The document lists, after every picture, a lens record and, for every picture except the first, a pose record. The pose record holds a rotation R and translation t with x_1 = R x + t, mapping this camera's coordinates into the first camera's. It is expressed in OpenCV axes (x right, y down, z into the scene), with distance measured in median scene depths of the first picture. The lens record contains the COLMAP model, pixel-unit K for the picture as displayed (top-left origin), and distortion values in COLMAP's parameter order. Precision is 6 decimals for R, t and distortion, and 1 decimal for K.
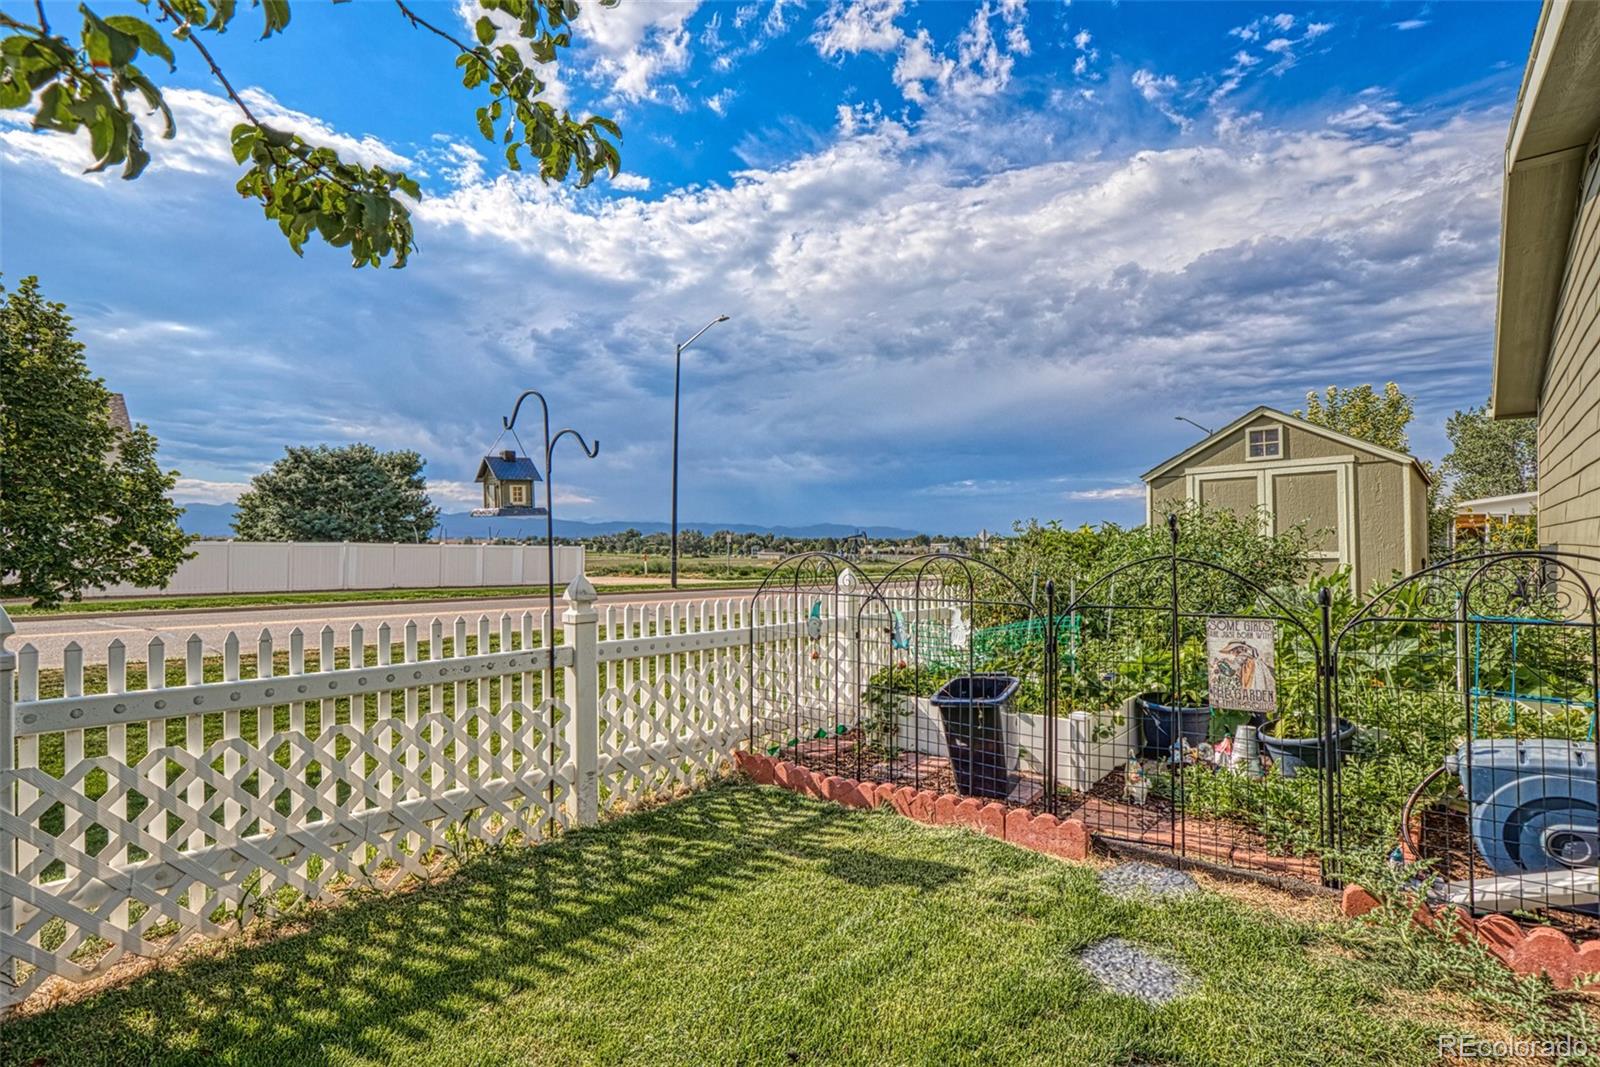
lens RADIAL K [[776.3, 0, 800.0], [0, 776.3, 533.5], [0, 0, 1]] dist [-0.012356, 0.000071]
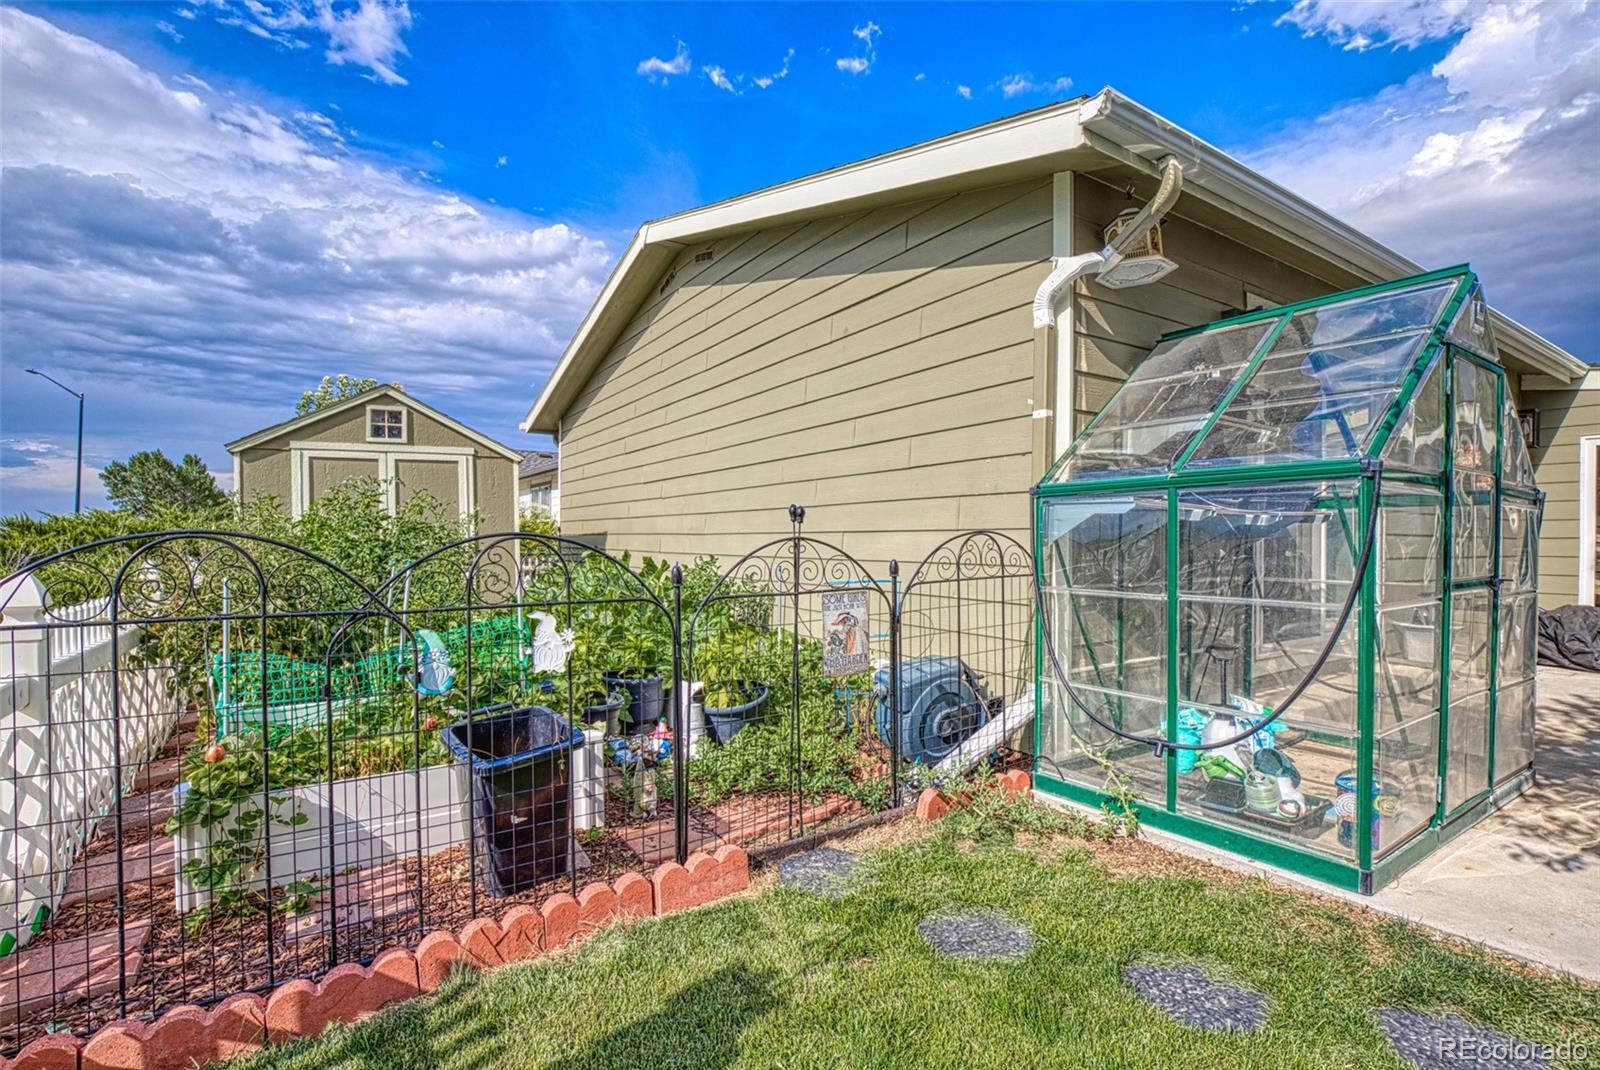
lens RADIAL K [[776.3, 0, 800.0], [0, 776.3, 535.0], [0, 0, 1]] dist [-0.012356, 0.000071]
pose [[0.237692, 0.005035, 0.971327, -0.195059], [-0.011286, 0.999933, -0.002422, 0.013595], [-0.971275, -0.010387, 0.237733, 0.314005]]
